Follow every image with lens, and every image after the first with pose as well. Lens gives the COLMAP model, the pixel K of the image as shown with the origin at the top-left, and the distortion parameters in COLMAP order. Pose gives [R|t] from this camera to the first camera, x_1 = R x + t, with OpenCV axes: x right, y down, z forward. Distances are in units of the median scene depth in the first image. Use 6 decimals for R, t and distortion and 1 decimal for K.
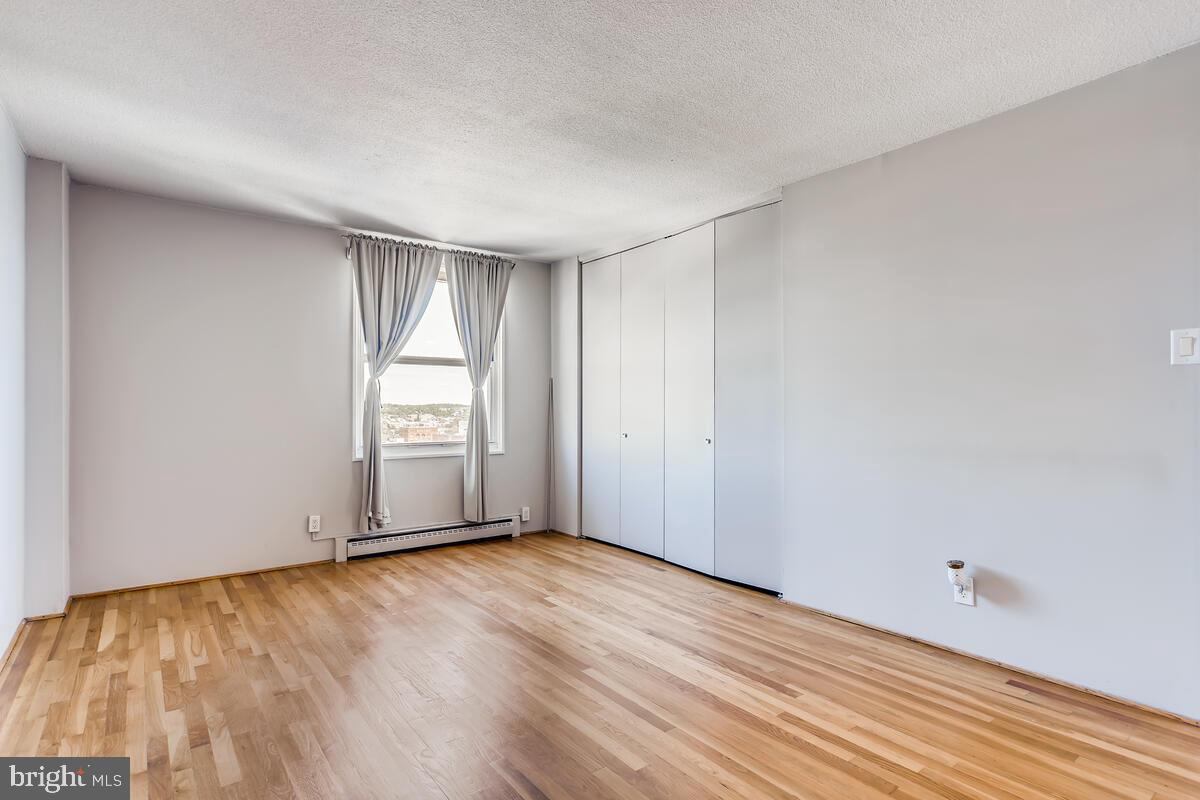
lens RADIAL K [[610.2, 0, 608.3], [0, 610.2, 407.9], [0, 0, 1]] dist [-0.005919, 0.005825]
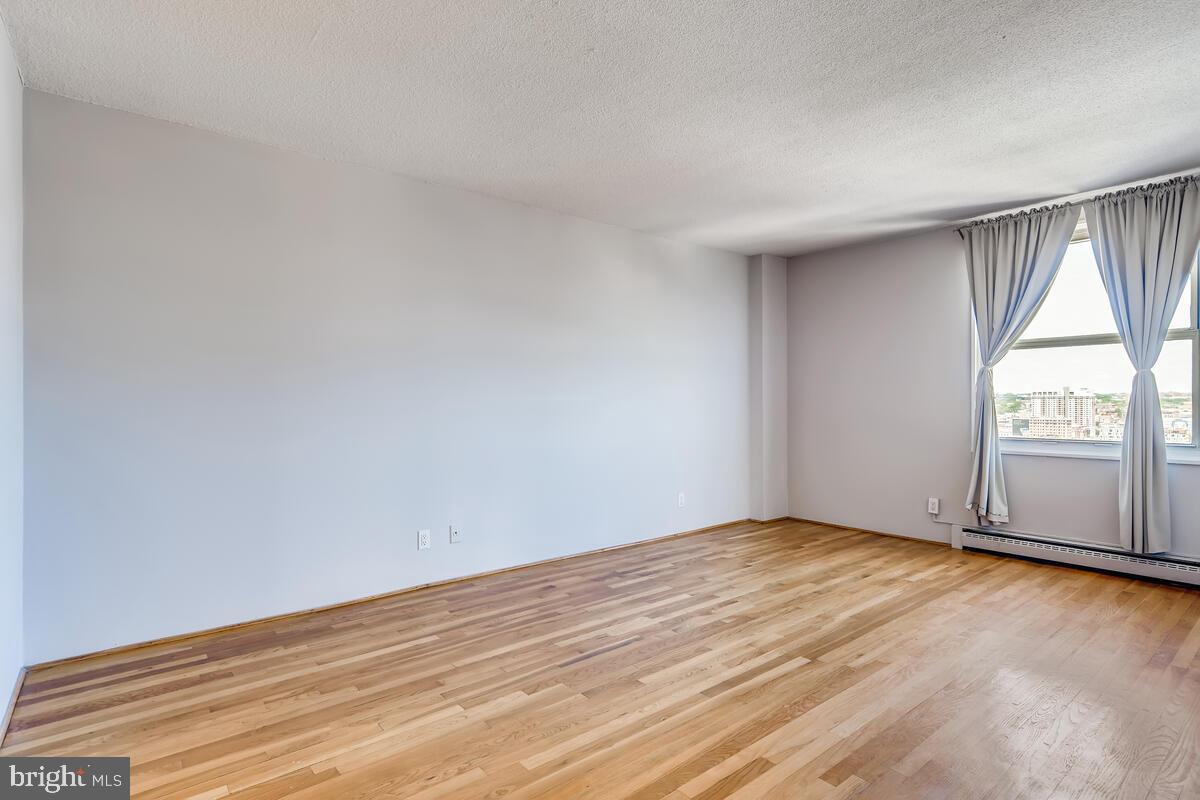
lens RADIAL K [[610.2, 0, 609.6], [0, 610.2, 401.4], [0, 0, 1]] dist [-0.005919, 0.005825]
pose [[0.033628, -0.000921, -0.999434, 0.541128], [0.002906, 0.999995, -0.000824, 0.004075], [0.999430, -0.002876, 0.033630, 0.366303]]
